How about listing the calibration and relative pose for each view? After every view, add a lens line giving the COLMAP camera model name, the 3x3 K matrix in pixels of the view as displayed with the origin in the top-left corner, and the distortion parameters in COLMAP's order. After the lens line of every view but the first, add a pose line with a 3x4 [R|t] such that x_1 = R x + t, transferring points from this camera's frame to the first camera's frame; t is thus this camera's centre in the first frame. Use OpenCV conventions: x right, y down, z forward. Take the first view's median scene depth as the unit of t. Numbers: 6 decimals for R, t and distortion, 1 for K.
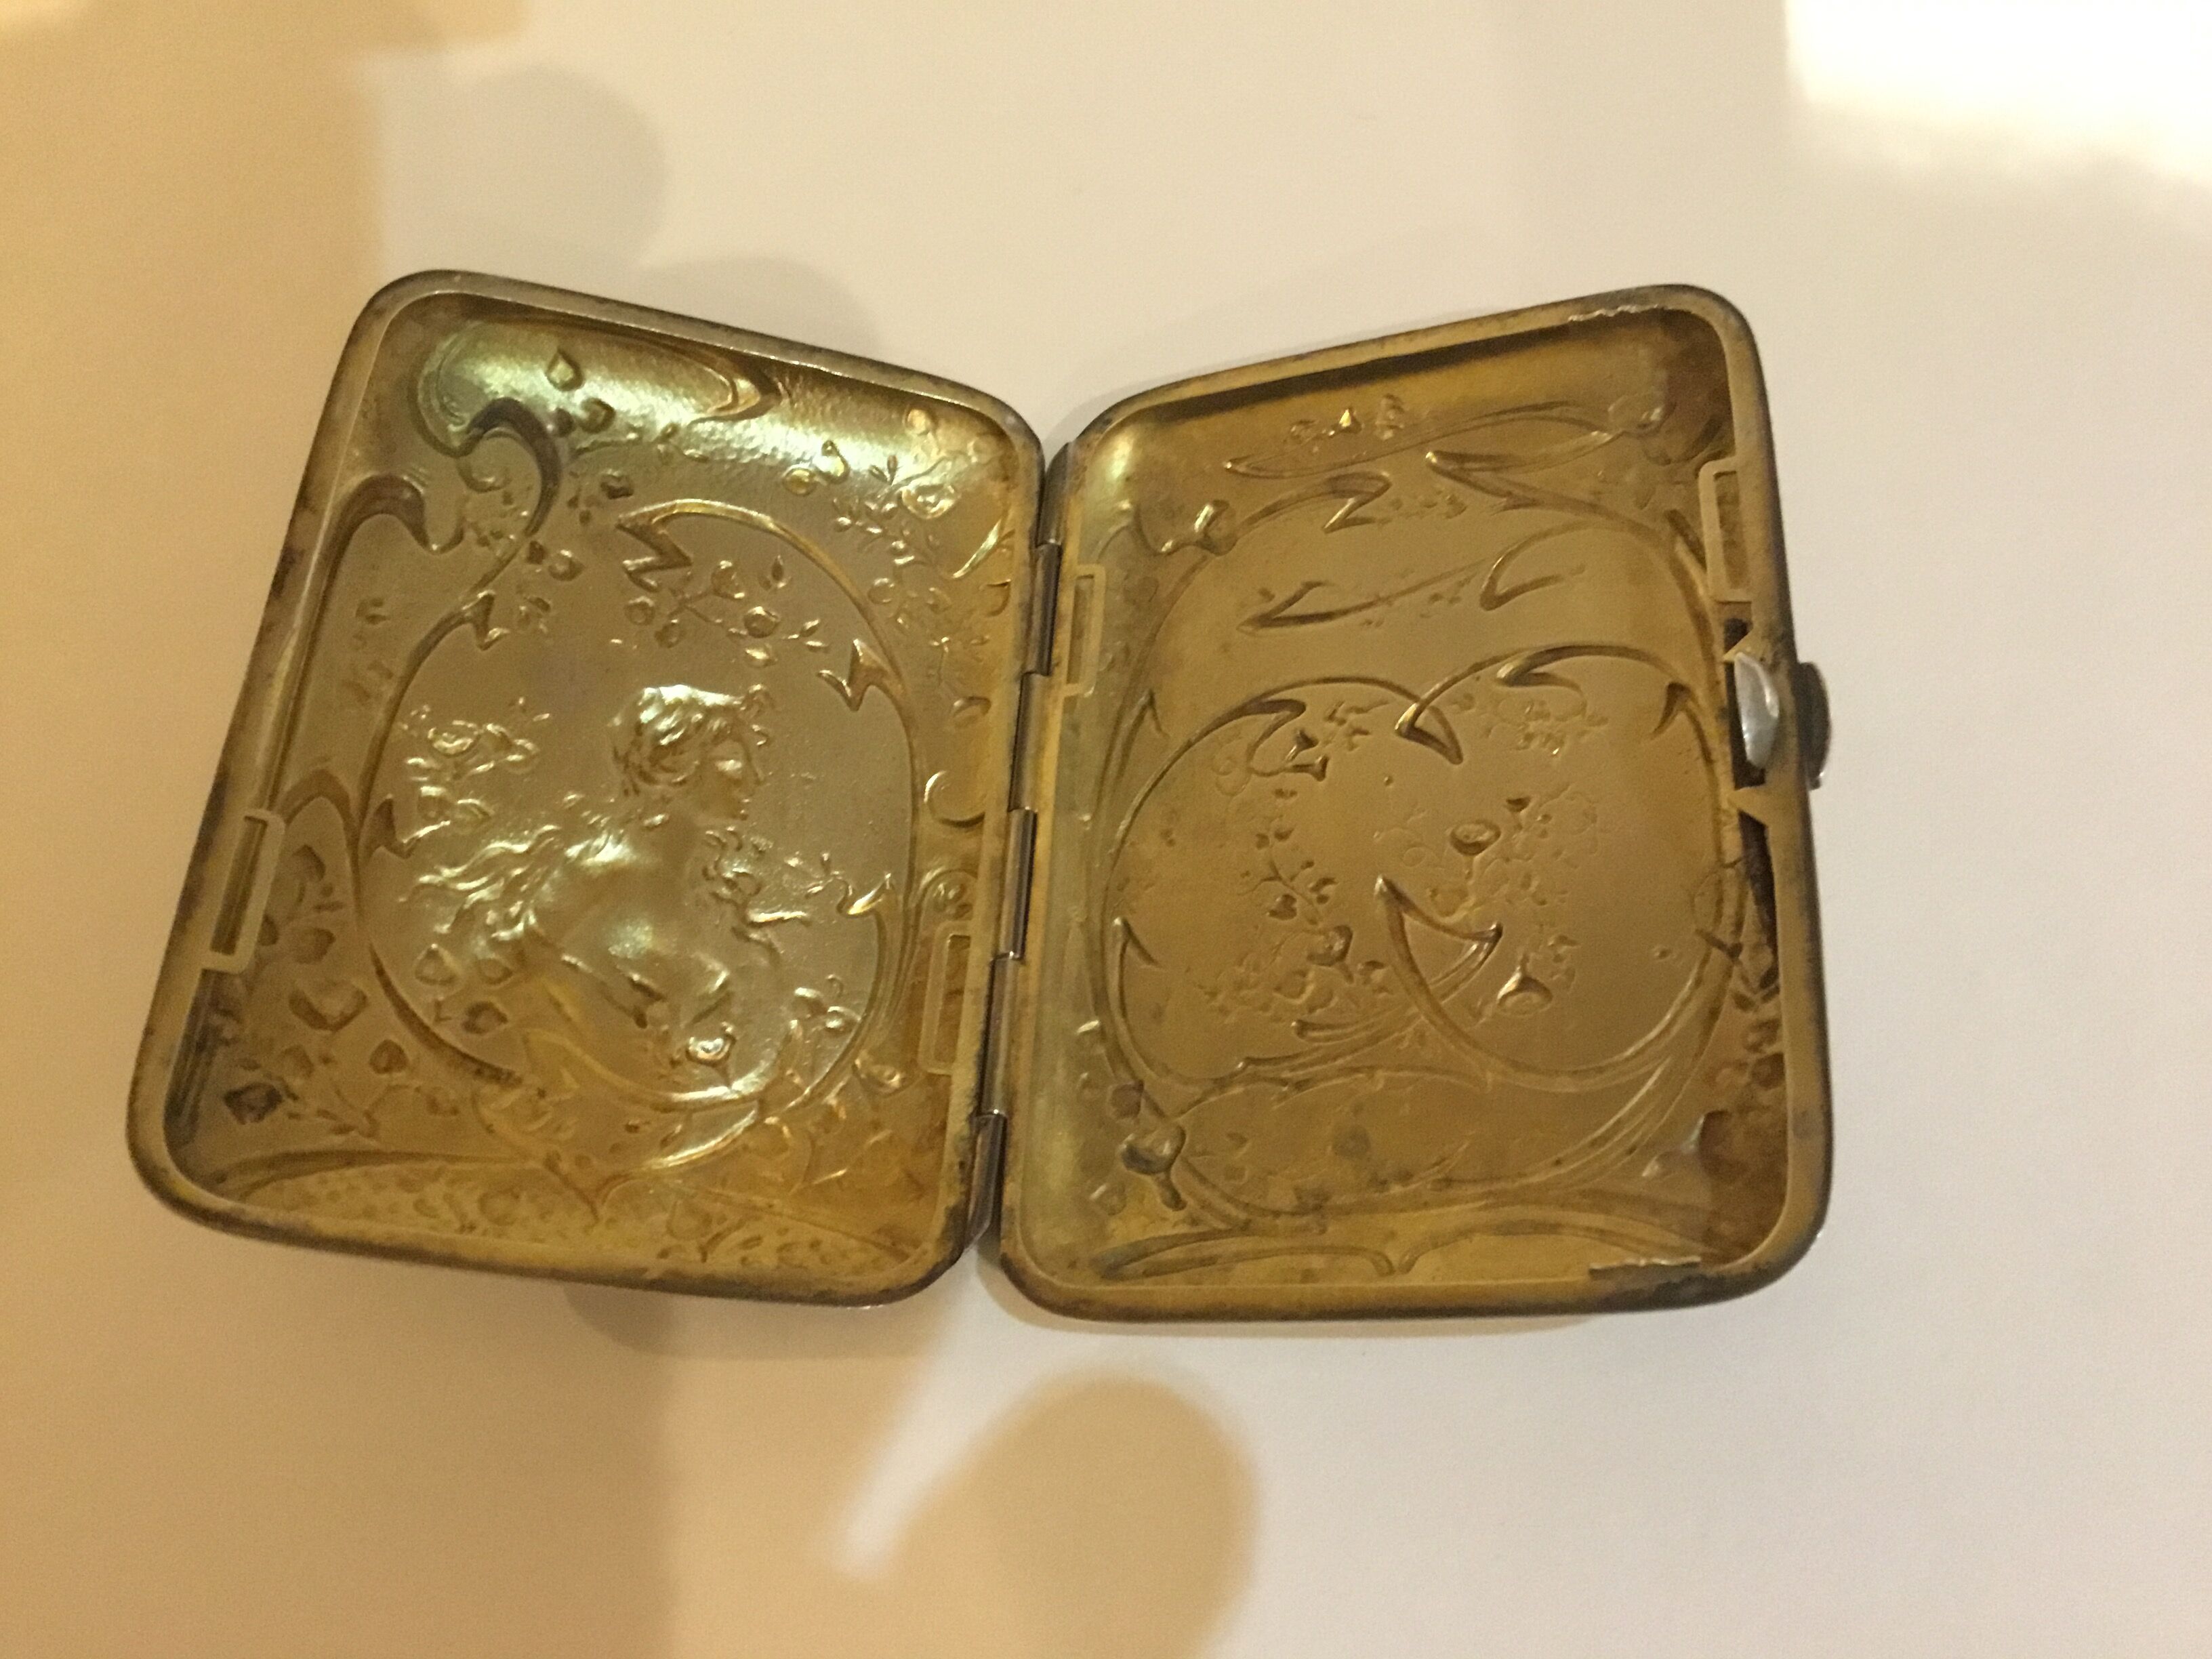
lens RADIAL K [[1769.8, 0, 1106.0], [0, 1769.8, 829.5], [0, 0, 1]] dist [0.010843, -0.137322]
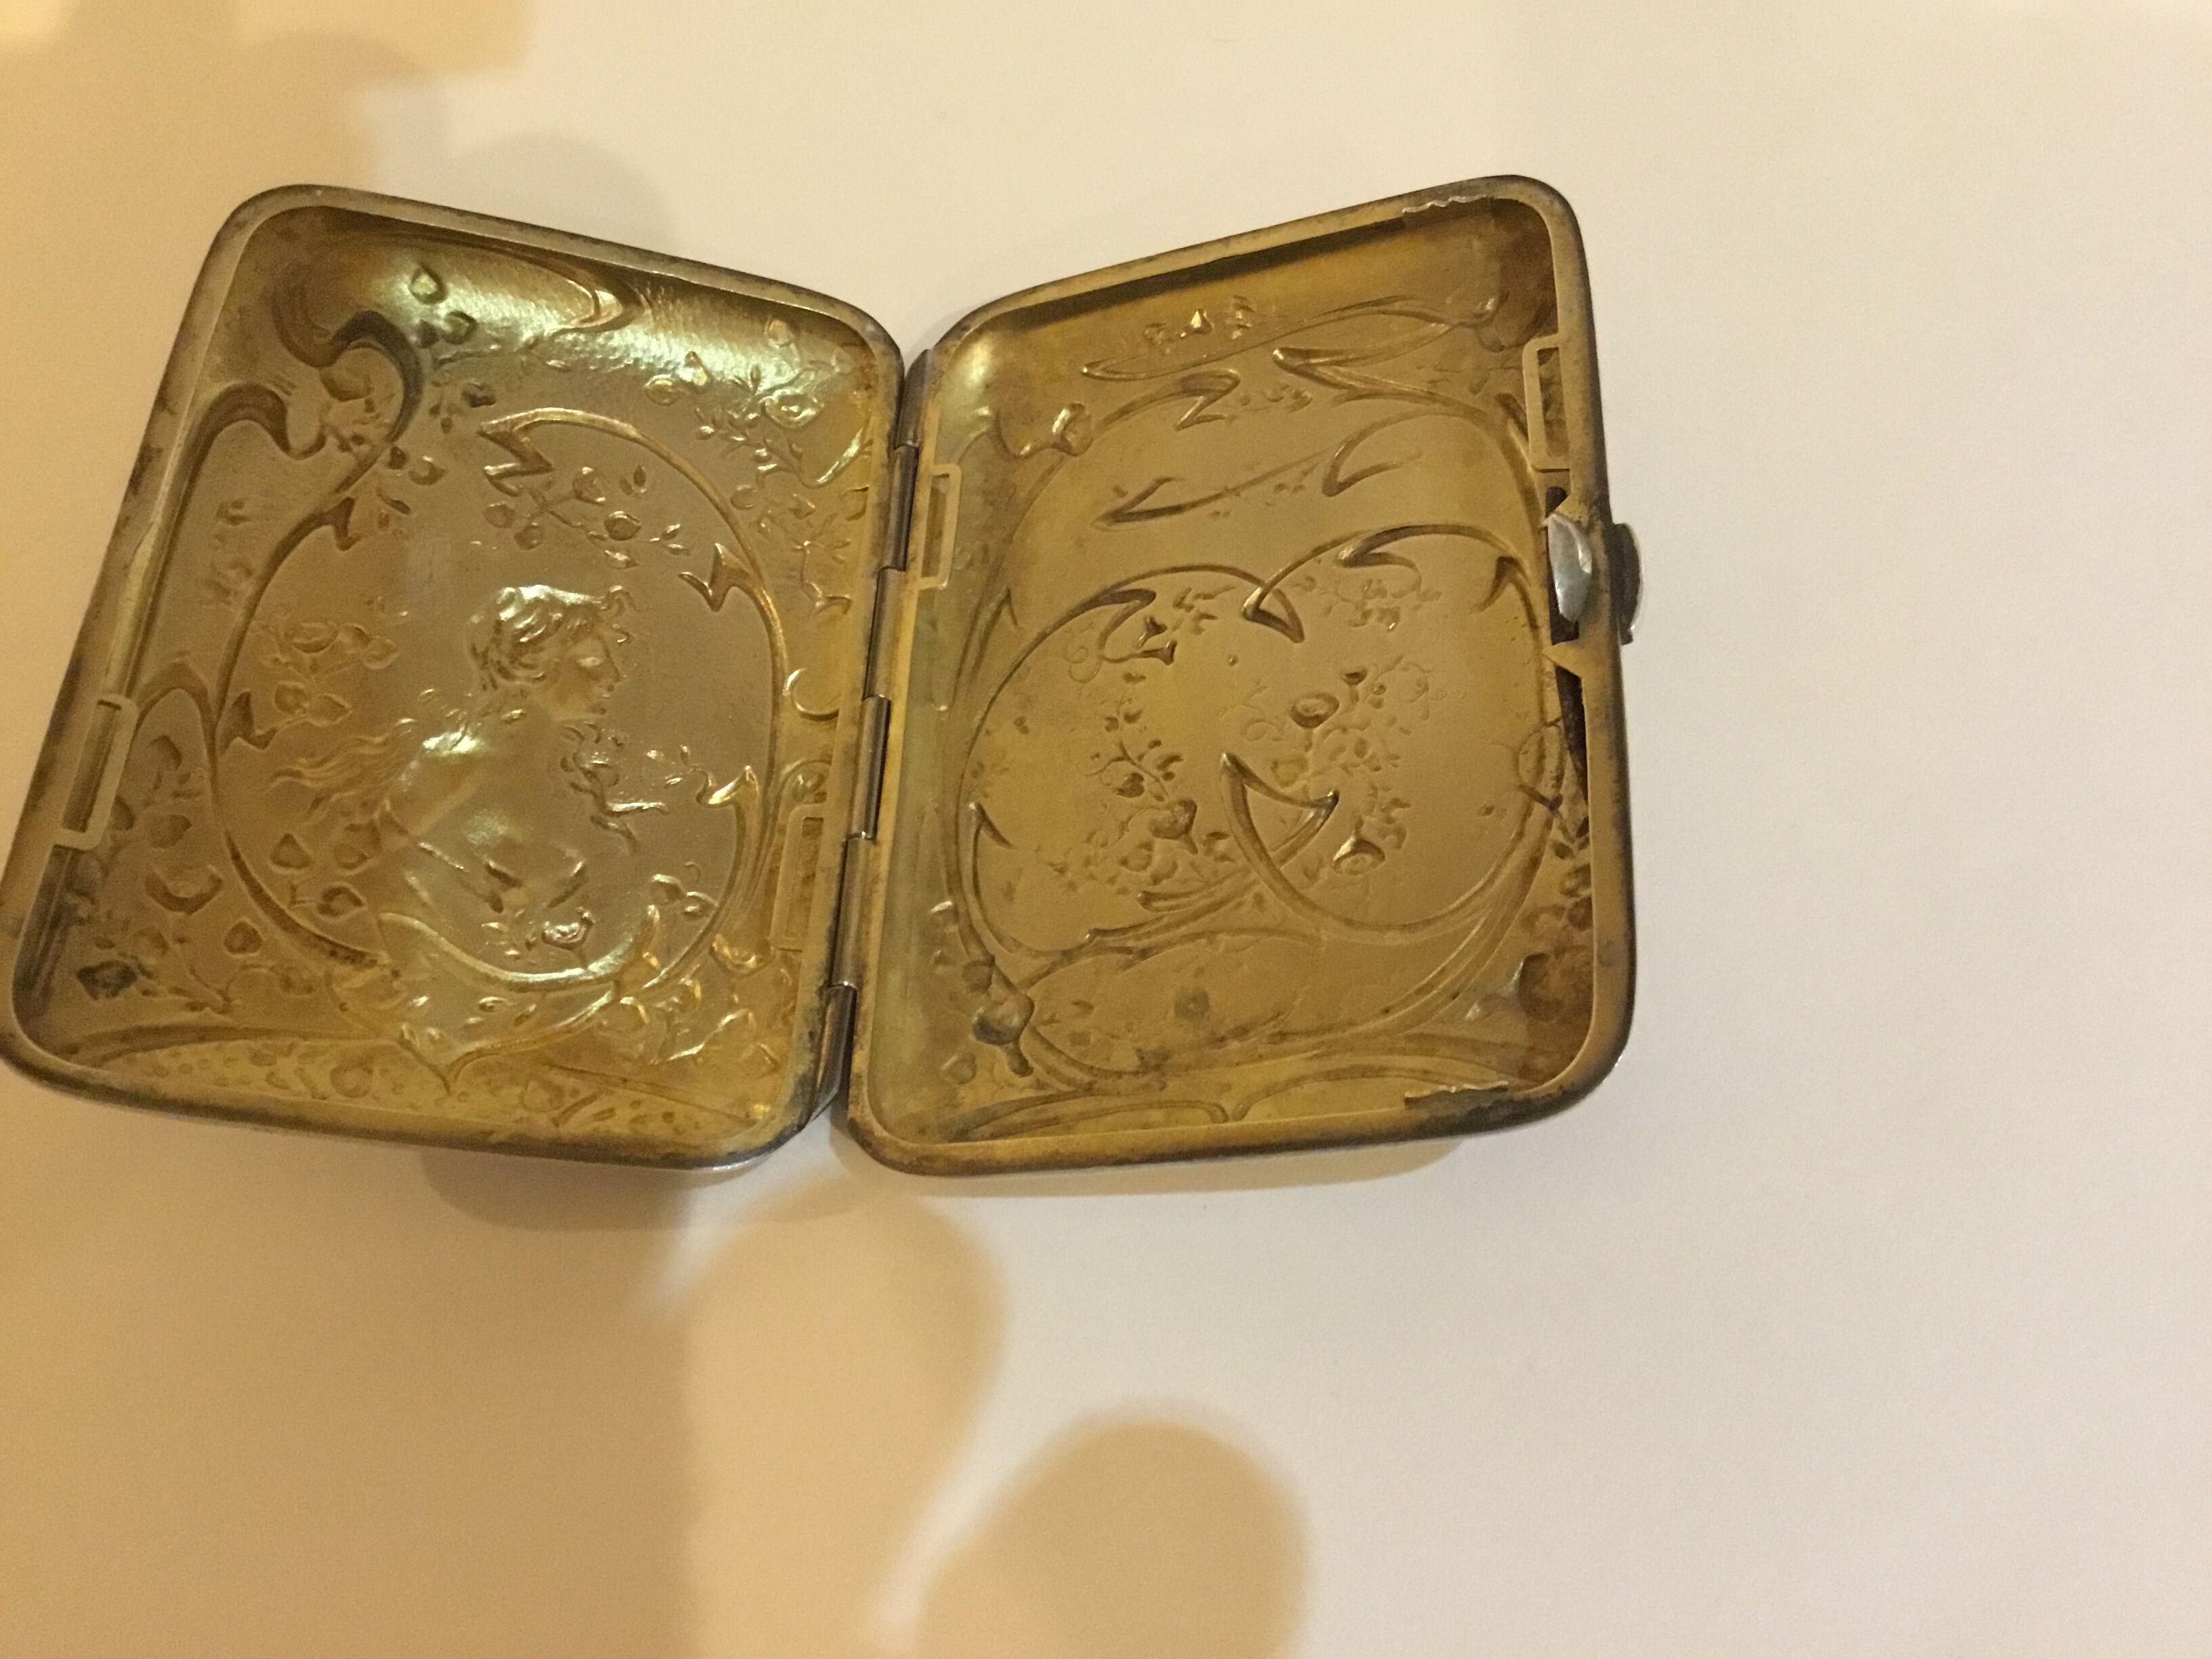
lens RADIAL K [[1769.8, 0, 1106.0], [0, 1769.8, 829.5], [0, 0, 1]] dist [0.010843, -0.137322]
pose [[0.999647, -0.017344, 0.020126, 0.065096], [0.017473, 0.999828, -0.006252, 0.075642], [-0.020014, 0.006601, 0.999778, -0.020341]]
